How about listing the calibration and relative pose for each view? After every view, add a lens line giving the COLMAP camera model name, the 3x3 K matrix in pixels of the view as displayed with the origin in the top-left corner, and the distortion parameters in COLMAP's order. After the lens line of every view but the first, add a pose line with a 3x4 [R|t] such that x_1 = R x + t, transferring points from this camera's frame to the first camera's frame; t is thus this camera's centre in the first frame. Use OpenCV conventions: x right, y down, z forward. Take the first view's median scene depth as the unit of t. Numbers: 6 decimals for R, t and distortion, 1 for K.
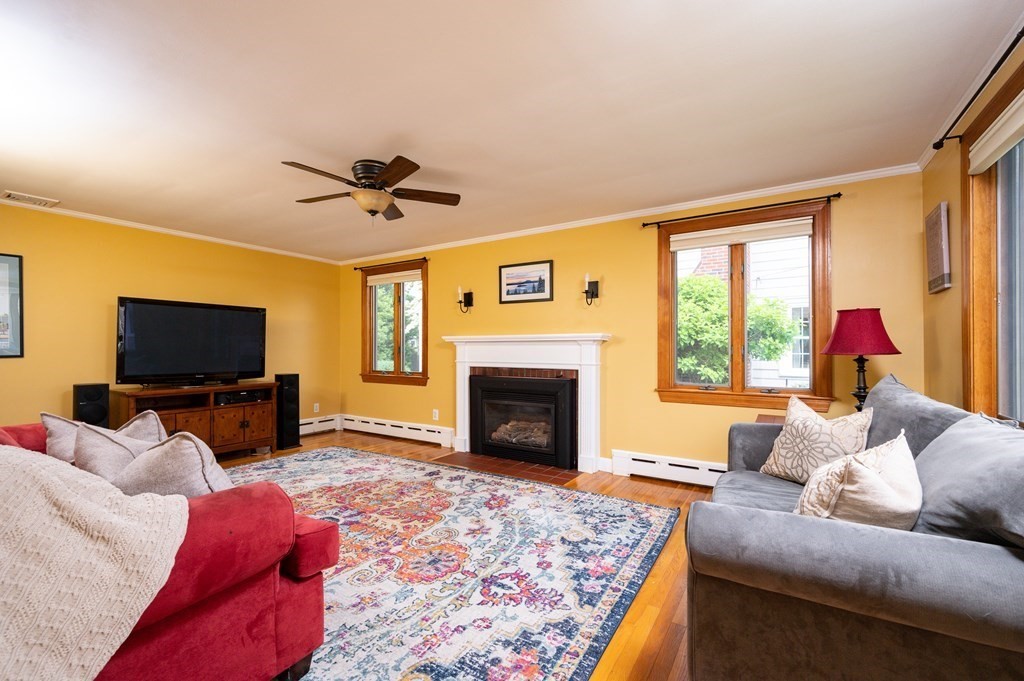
lens RADIAL K [[430.4, 0, 523.1], [0, 430.4, 344.8], [0, 0, 1]] dist [0.000727, -0.000601]
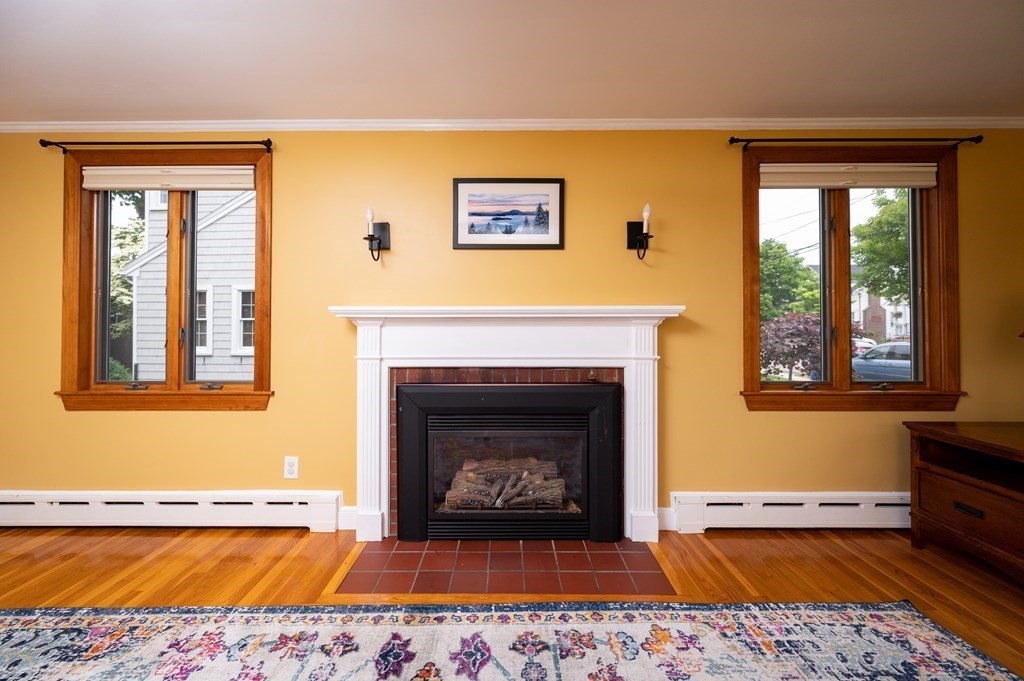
lens RADIAL K [[410.3, 0, 509.6], [0, 410.3, 321.7], [0, 0, 1]] dist [-0.000840, 0.000533]
pose [[0.852138, 0.007361, 0.523265, -0.329972], [-0.003198, 0.999956, -0.008859, 0.001355], [-0.523307, 0.005876, 0.852124, 0.658176]]
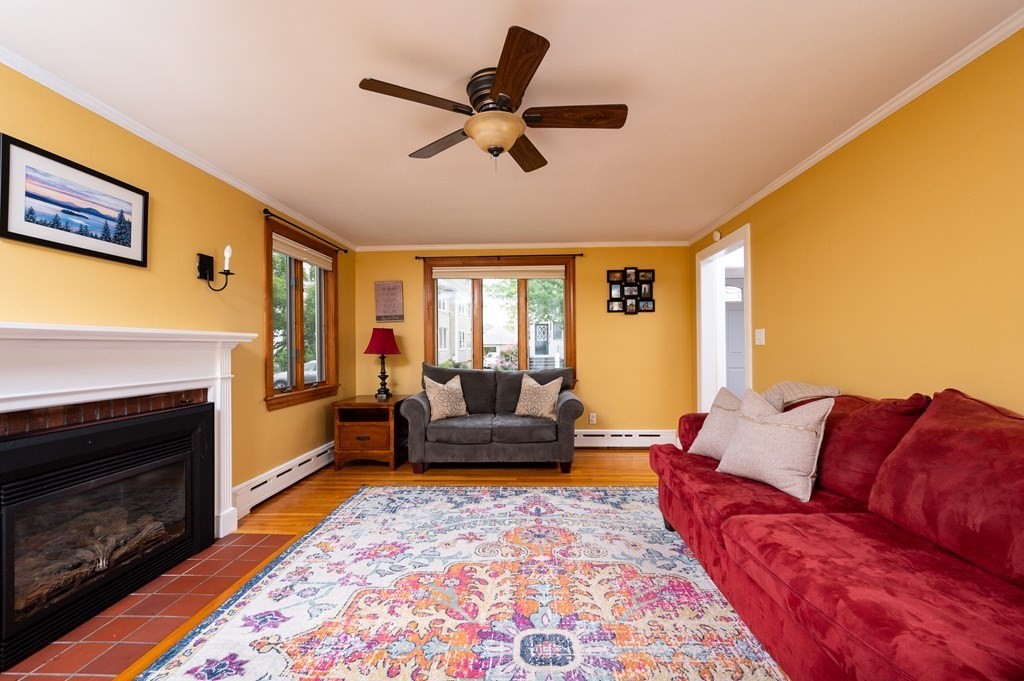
lens RADIAL K [[430.4, 0, 510.9], [0, 430.4, 344.0], [0, 0, 1]] dist [0.000727, -0.000601]
pose [[-0.482200, 0.013018, 0.875964, -0.726964], [0.007092, 0.999915, -0.010956, 0.003450], [-0.876032, 0.000929, -0.482251, 0.998698]]
